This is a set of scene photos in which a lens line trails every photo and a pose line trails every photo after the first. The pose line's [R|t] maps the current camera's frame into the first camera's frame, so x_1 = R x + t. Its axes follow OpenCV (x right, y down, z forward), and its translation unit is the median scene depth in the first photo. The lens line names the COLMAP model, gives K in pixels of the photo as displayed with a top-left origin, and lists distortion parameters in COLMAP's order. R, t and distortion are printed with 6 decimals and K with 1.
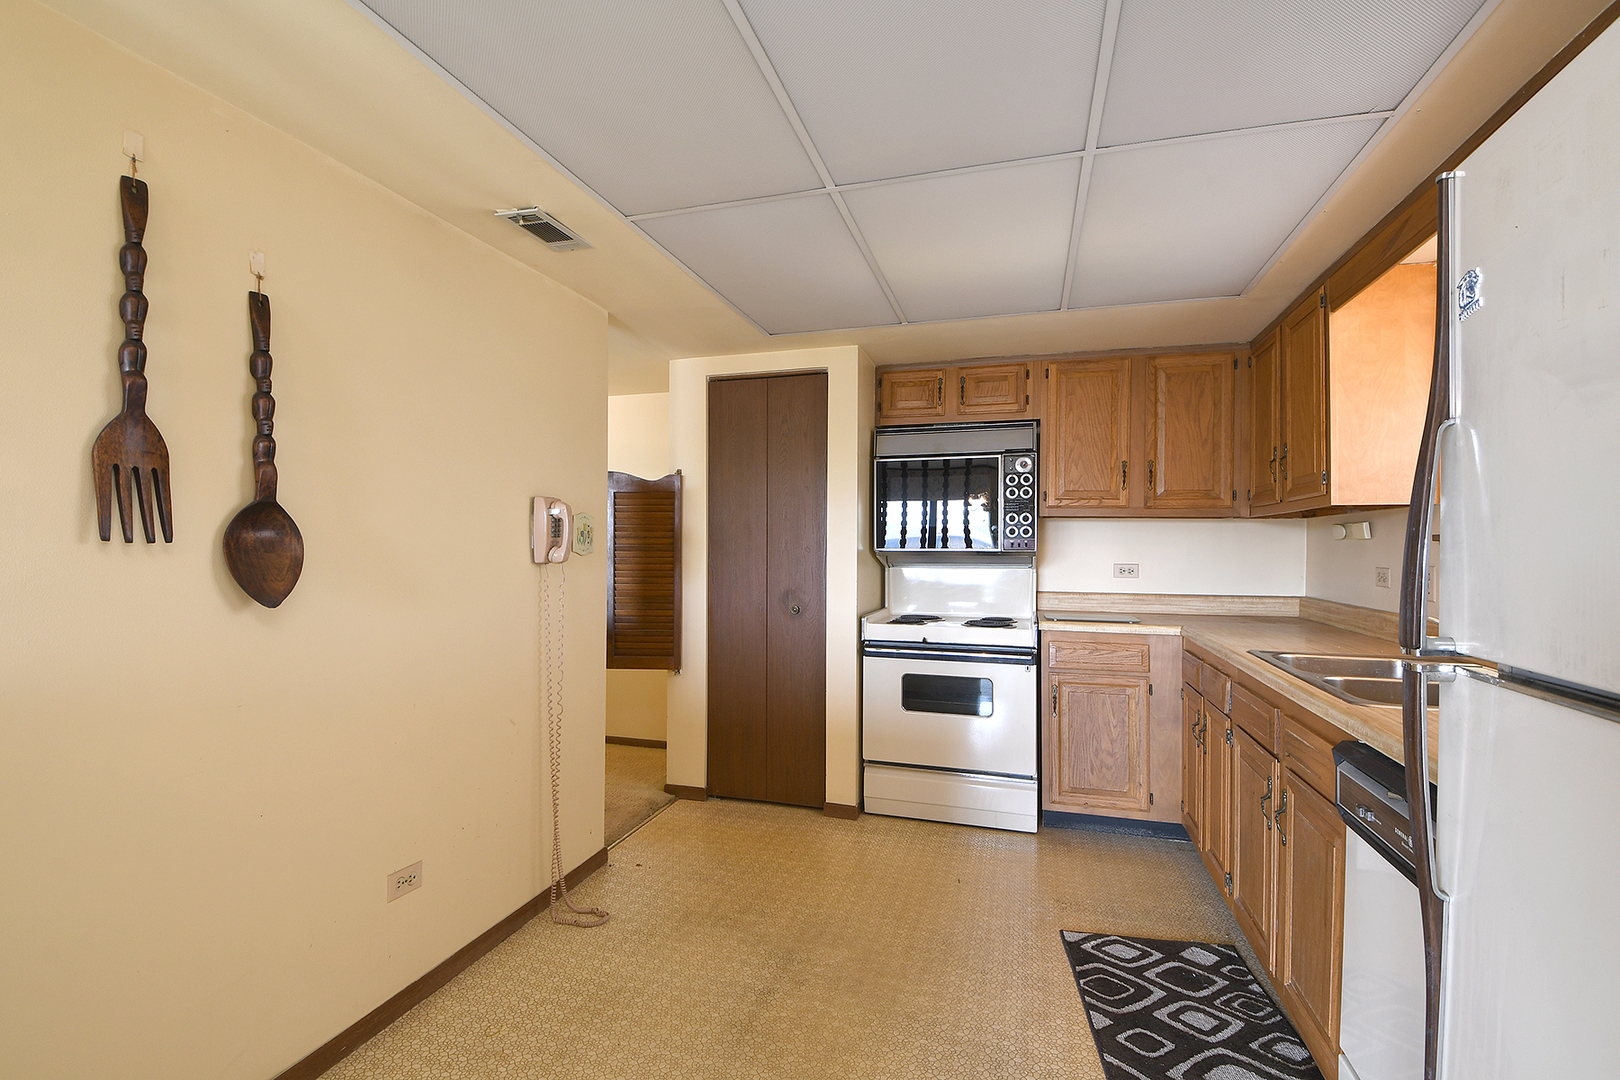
lens RADIAL K [[743.6, 0, 789.5], [0, 743.6, 540.1], [0, 0, 1]] dist [-0.000270, -0.021205]
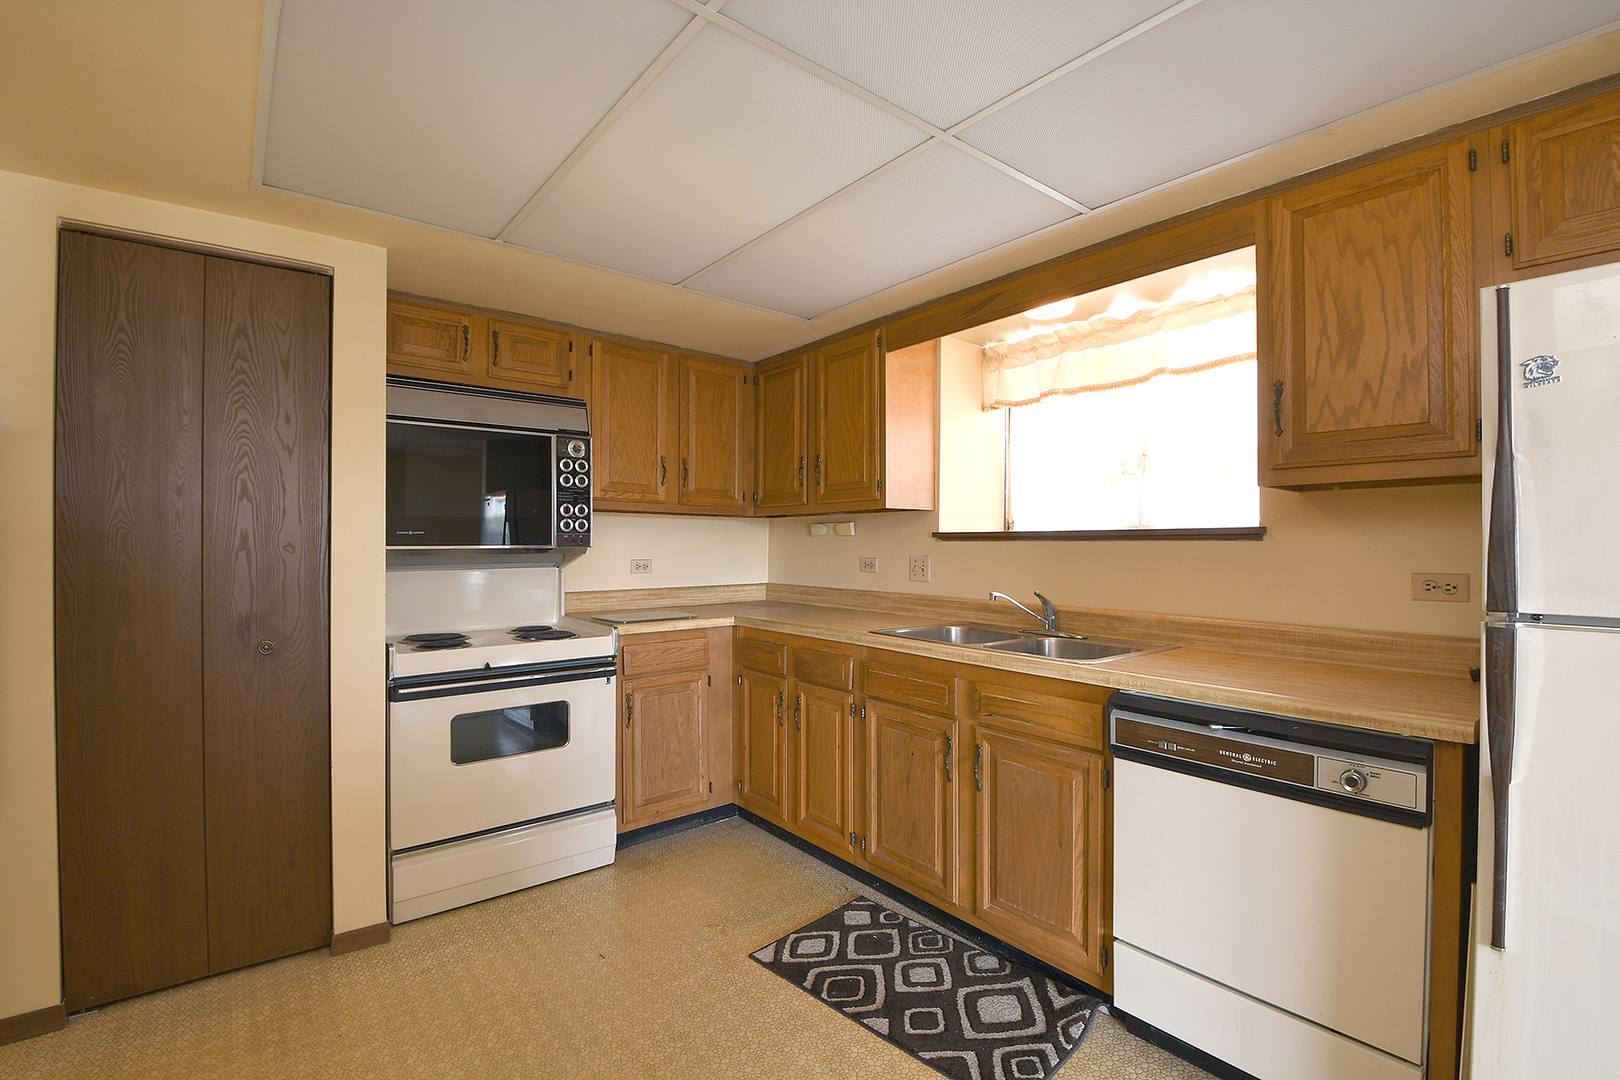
lens RADIAL K [[713.6, 0, 796.2], [0, 713.6, 540.6], [0, 0, 1]] dist [0.028863, -0.044052]
pose [[0.559582, -0.000606, 0.828775, -0.249550], [-0.004112, 0.999985, 0.003508, 0.002821], [-0.828765, -0.005370, 0.559571, 0.326260]]
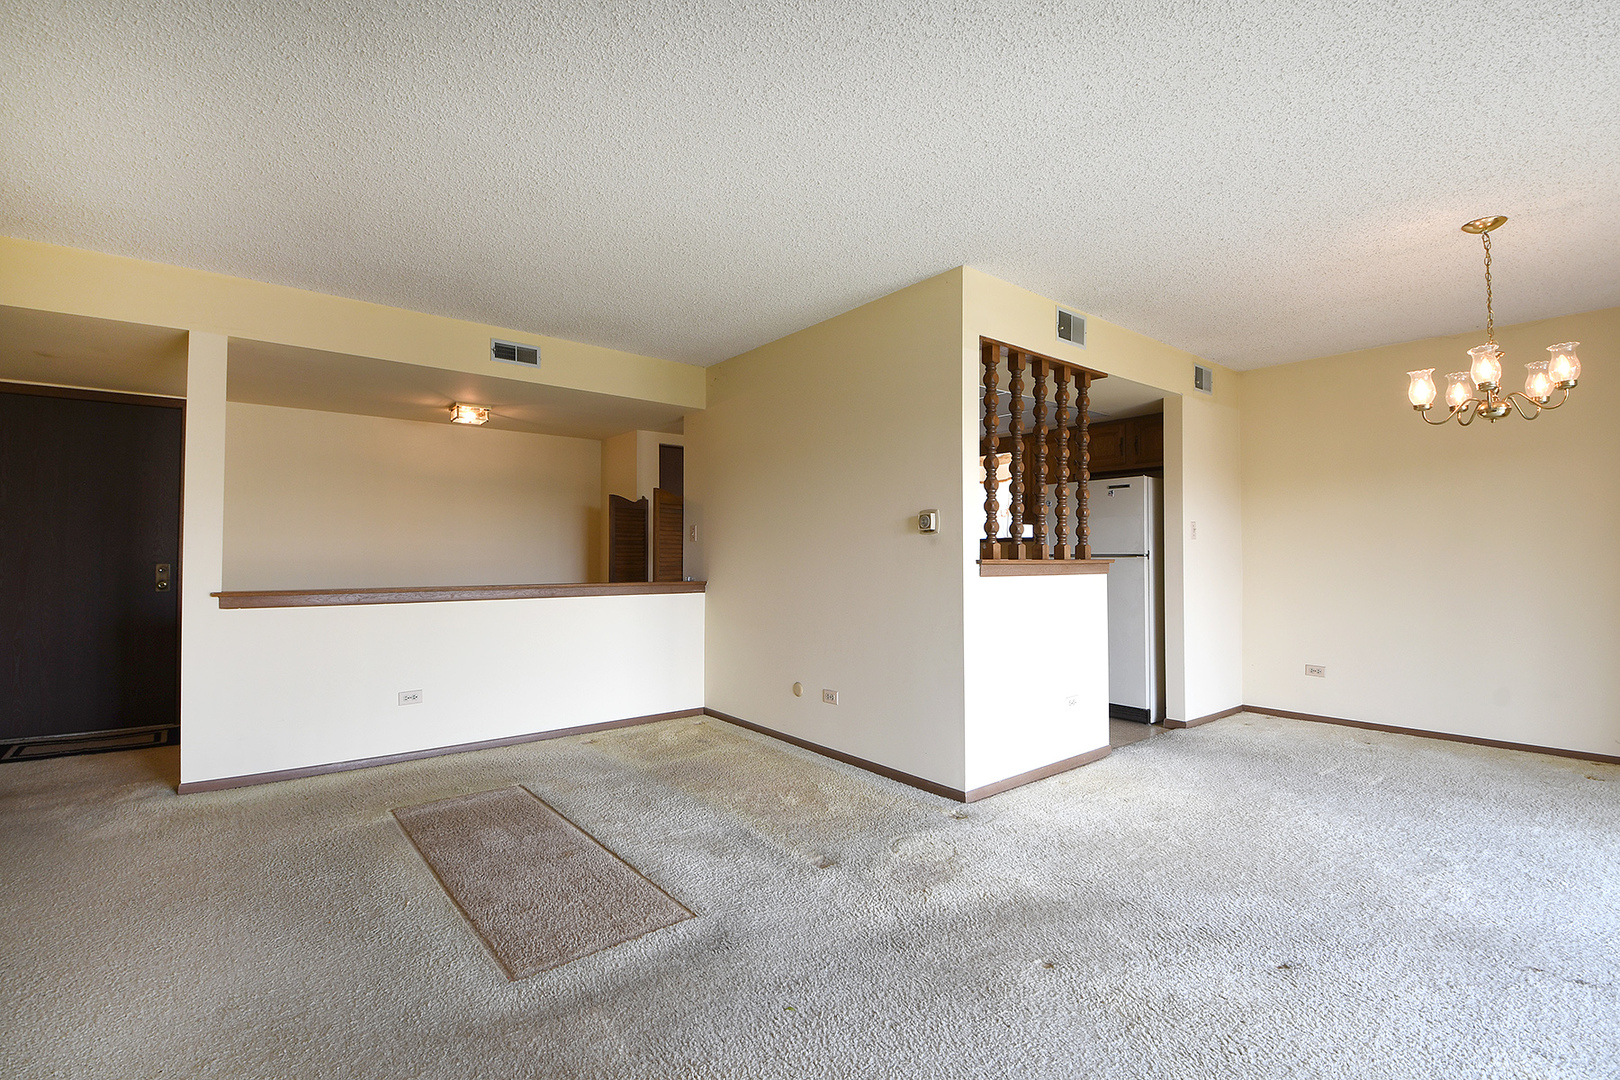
lens RADIAL K [[720.7, 0, 791.1], [0, 720.7, 538.1], [0, 0, 1]] dist [-0.002807, -0.014070]
pose [[0.561003, 0.018746, 0.827602, -1.431143], [-0.004715, 0.999800, -0.019450, 0.034302], [-0.827800, 0.007009, 0.560979, -0.199038]]
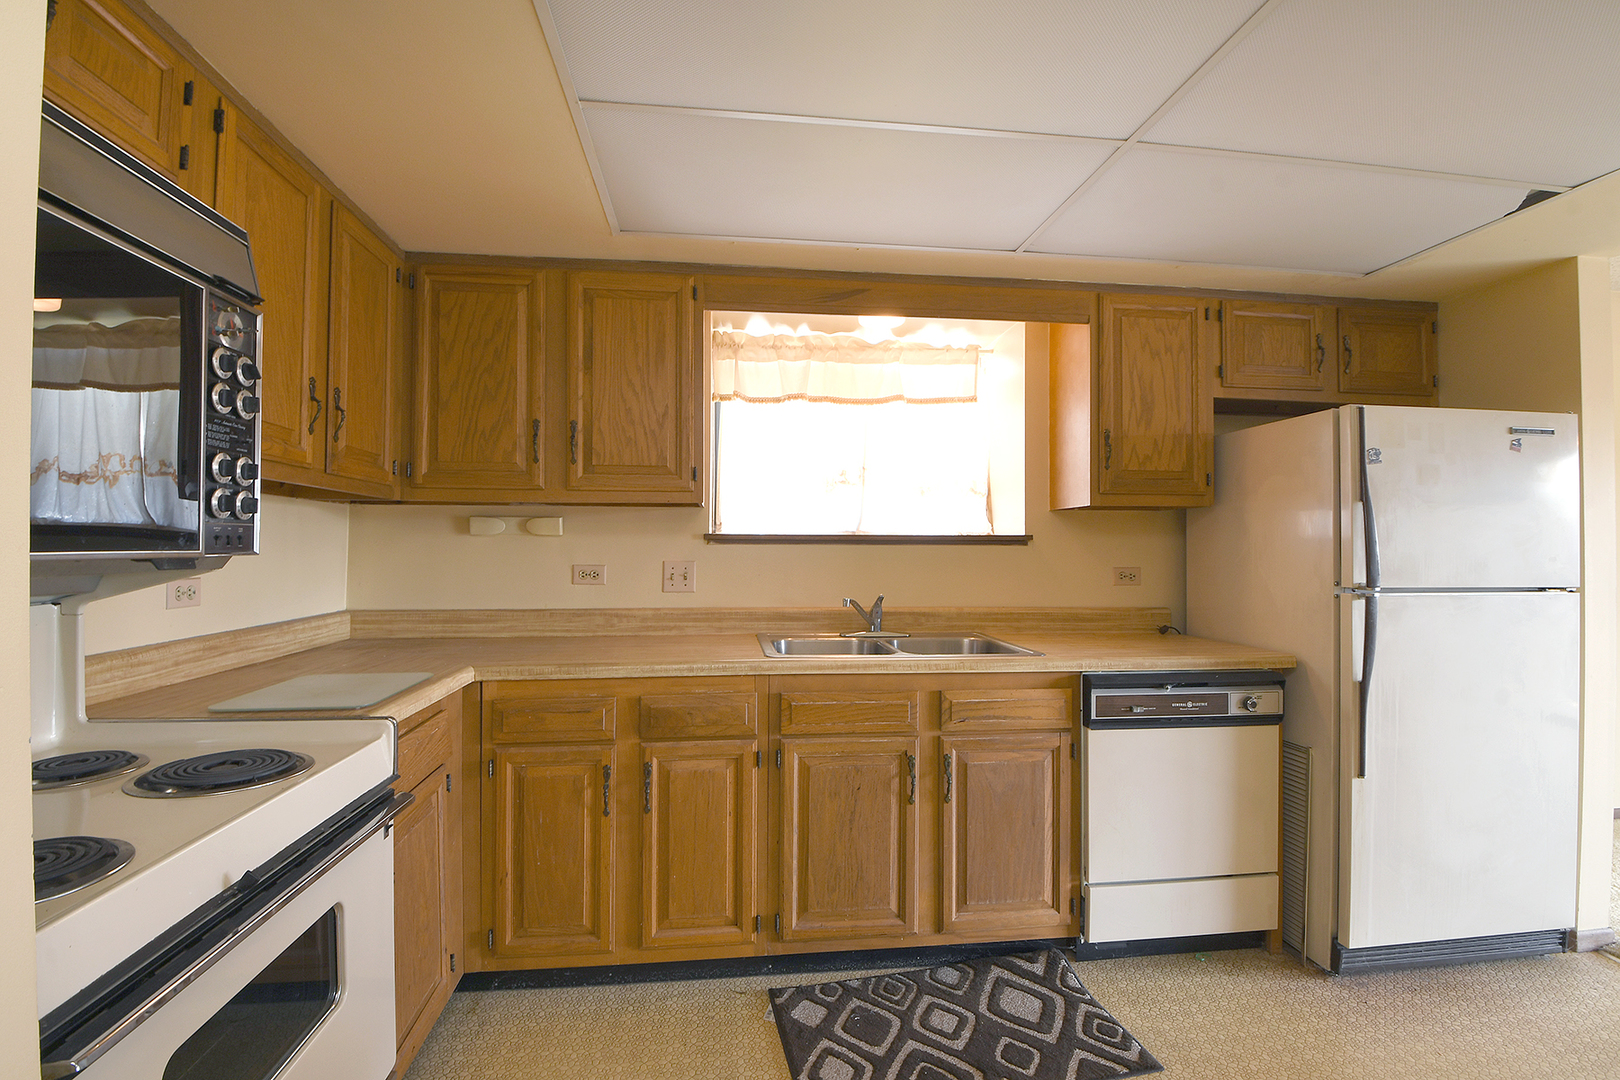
lens RADIAL K [[713.6, 0, 796.2], [0, 713.6, 540.6], [0, 0, 1]] dist [0.028863, -0.044052]
pose [[-0.405097, 0.001572, 0.914272, -0.145166], [-0.012409, 0.999897, -0.007217, 0.006728], [-0.914189, -0.014269, -0.405036, 0.918791]]
